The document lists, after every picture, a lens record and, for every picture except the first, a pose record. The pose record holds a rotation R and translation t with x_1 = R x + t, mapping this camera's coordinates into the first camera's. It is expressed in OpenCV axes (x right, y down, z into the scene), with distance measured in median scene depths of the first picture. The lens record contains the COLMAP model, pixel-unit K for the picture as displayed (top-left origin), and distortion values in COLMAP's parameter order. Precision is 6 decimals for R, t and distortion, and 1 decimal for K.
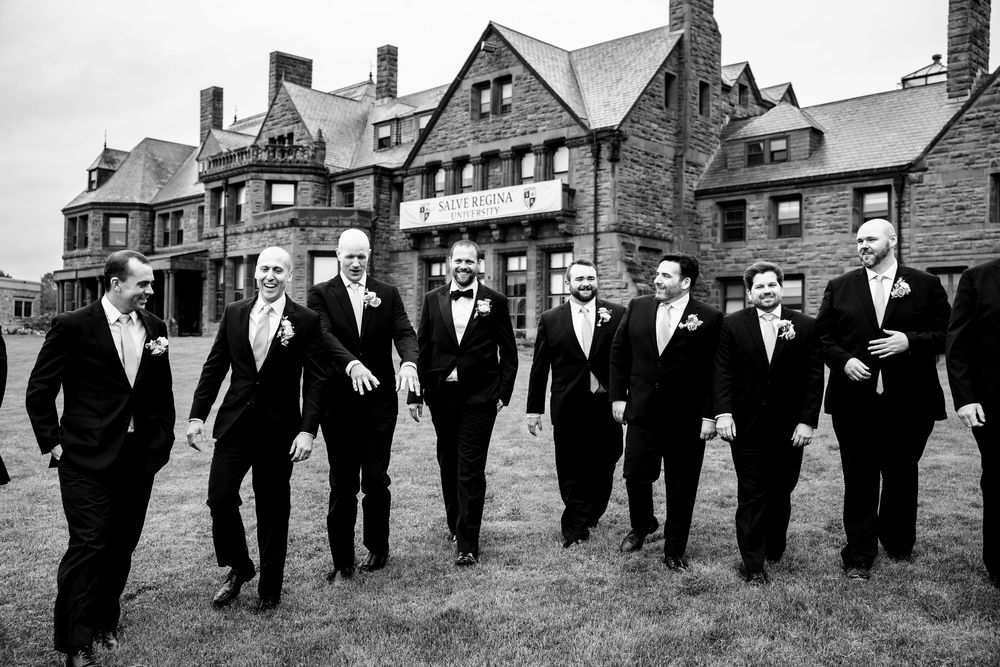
lens RADIAL K [[945.8, 0, 500.0], [0, 945.8, 333.5], [0, 0, 1]] dist [-0.011177, -0.004316]
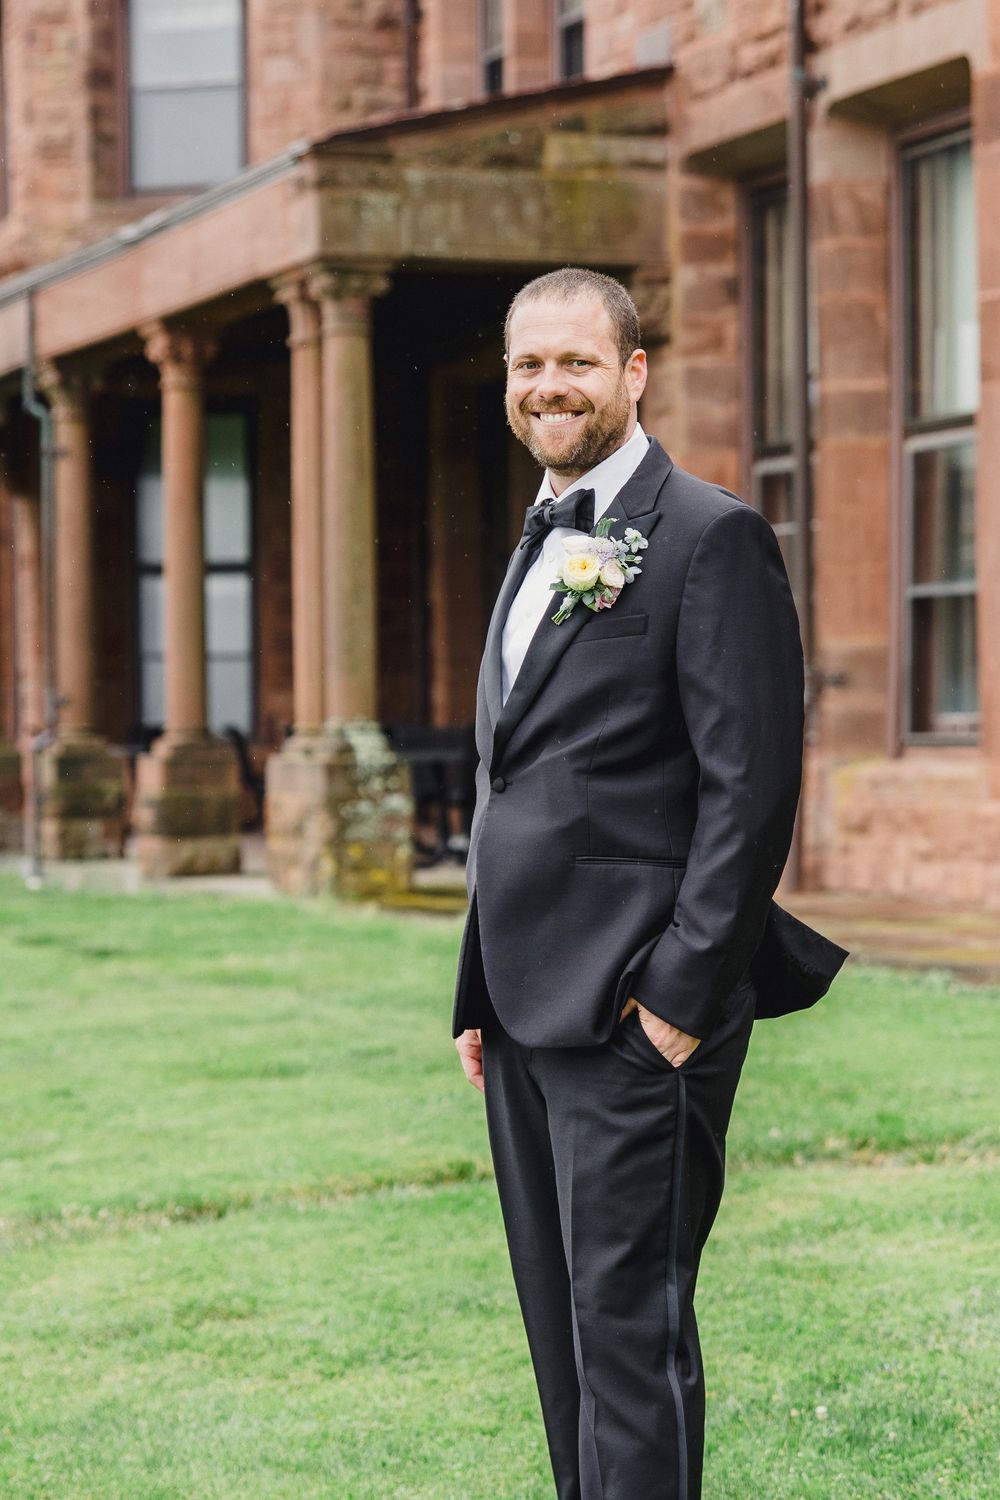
lens RADIAL K [[3951.1, 0, 500.0], [0, 3951.1, 750.0], [0, 0, 1]] dist [0.022290, 0.252982]
pose [[0.907529, -0.014979, -0.419722, -0.172981], [0.021822, 0.999696, 0.011507, -0.021459], [0.419422, -0.019602, 0.907580, 0.717651]]
